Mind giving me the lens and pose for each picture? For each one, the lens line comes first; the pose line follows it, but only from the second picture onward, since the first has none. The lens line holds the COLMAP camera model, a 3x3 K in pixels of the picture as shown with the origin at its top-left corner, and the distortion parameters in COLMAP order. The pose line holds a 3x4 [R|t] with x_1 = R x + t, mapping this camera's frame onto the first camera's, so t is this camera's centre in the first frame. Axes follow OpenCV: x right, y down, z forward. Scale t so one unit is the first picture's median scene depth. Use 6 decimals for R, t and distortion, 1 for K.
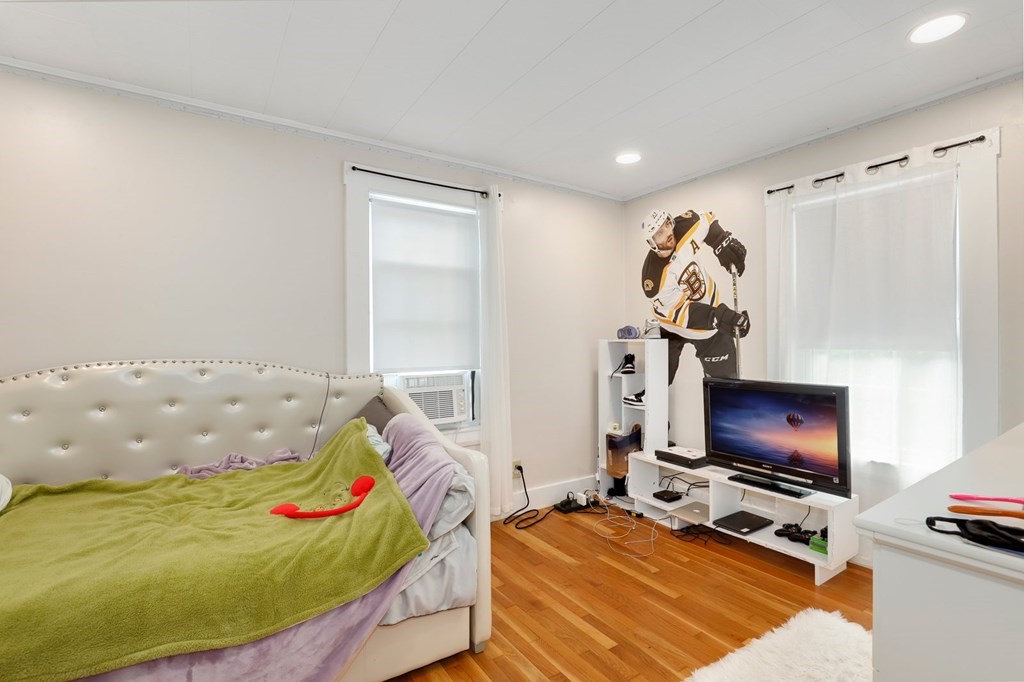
lens RADIAL K [[467.5, 0, 517.0], [0, 467.5, 338.8], [0, 0, 1]] dist [-0.032800, 0.006168]
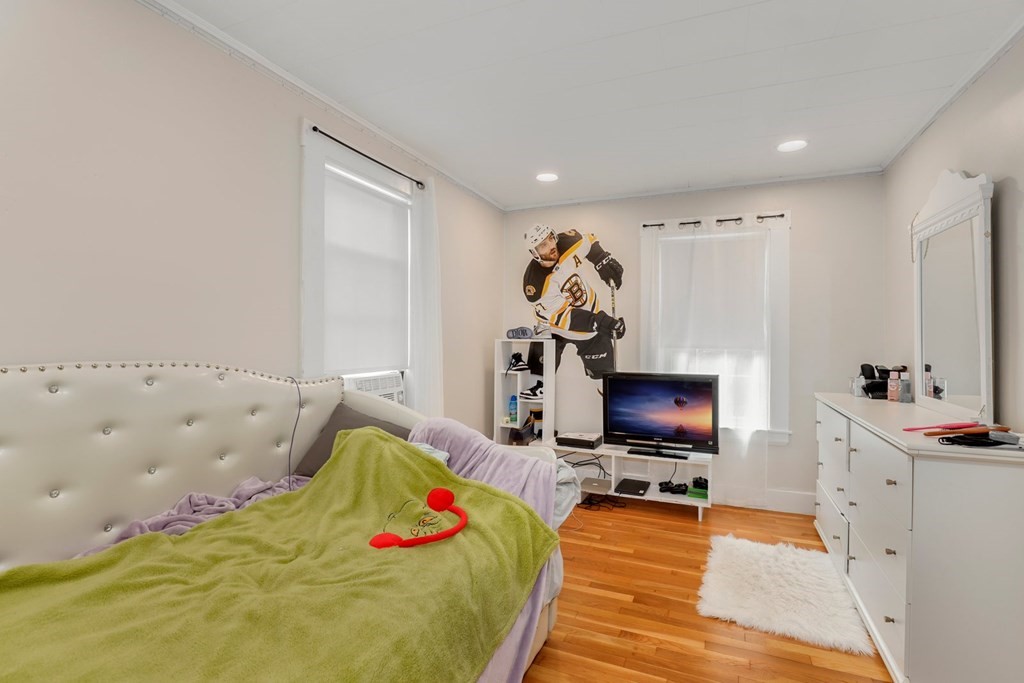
lens RADIAL K [[473.5, 0, 505.2], [0, 473.5, 335.2], [0, 0, 1]] dist [-0.028046, 0.000061]
pose [[0.842833, 0.017080, 0.537904, -0.466197], [-0.014453, 0.999854, -0.009102, 0.003073], [-0.537981, -0.000103, 0.842957, 0.103077]]
